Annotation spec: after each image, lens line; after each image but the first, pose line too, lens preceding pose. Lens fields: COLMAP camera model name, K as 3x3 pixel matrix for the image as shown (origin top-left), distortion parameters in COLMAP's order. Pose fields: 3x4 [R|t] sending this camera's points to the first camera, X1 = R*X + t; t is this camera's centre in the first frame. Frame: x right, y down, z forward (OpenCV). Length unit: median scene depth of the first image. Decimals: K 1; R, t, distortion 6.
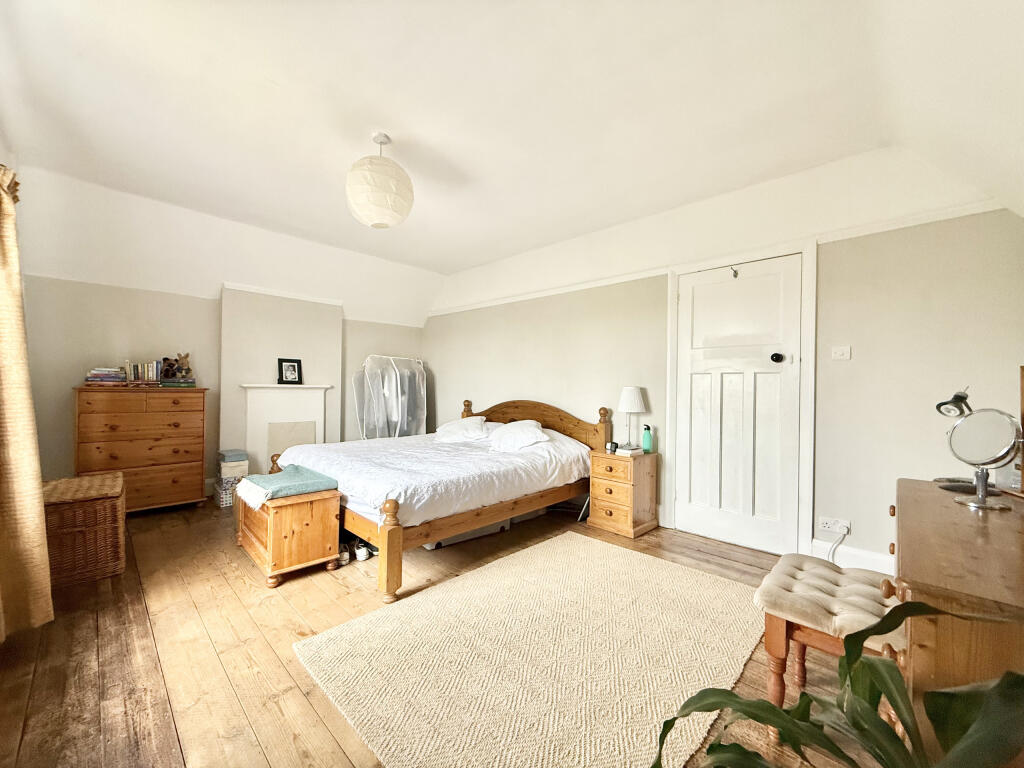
lens RADIAL K [[408.8, 0, 507.9], [0, 408.8, 384.6], [0, 0, 1]] dist [0.001181, 0.000790]
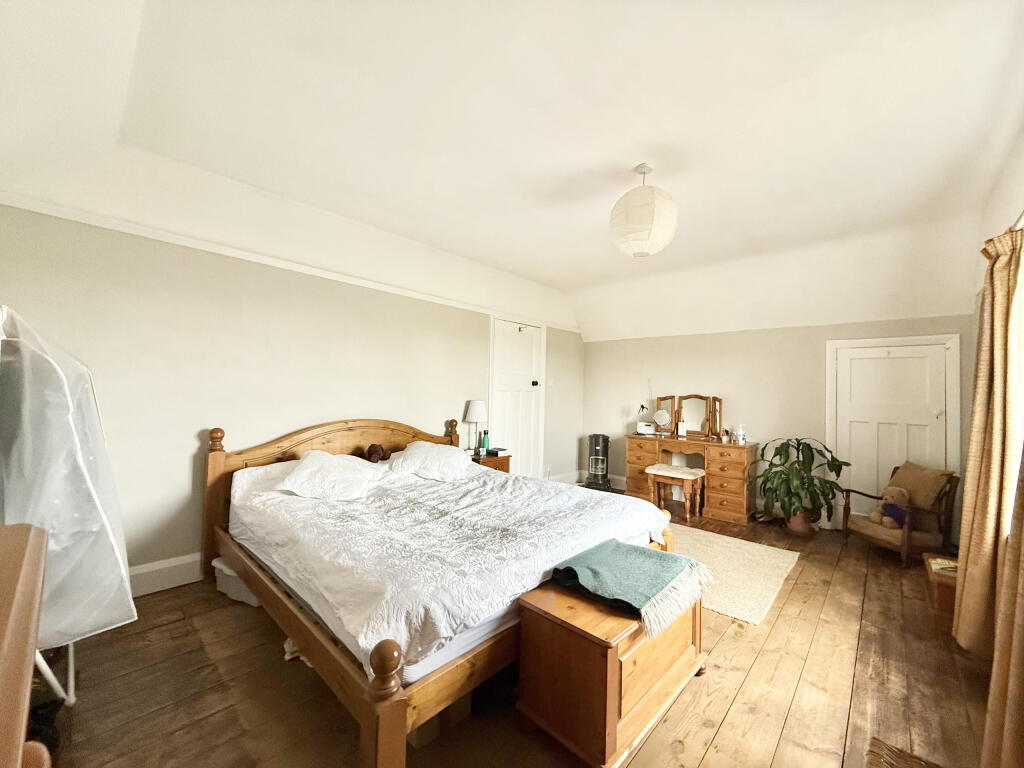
lens RADIAL K [[408.8, 0, 510.5], [0, 408.8, 388.2], [0, 0, 1]] dist [0.001181, 0.000790]
pose [[-0.026732, -0.004128, 0.999634, -0.902461], [-0.025910, 0.999658, 0.003436, -0.038207], [-0.999307, -0.025809, -0.026829, 0.927021]]
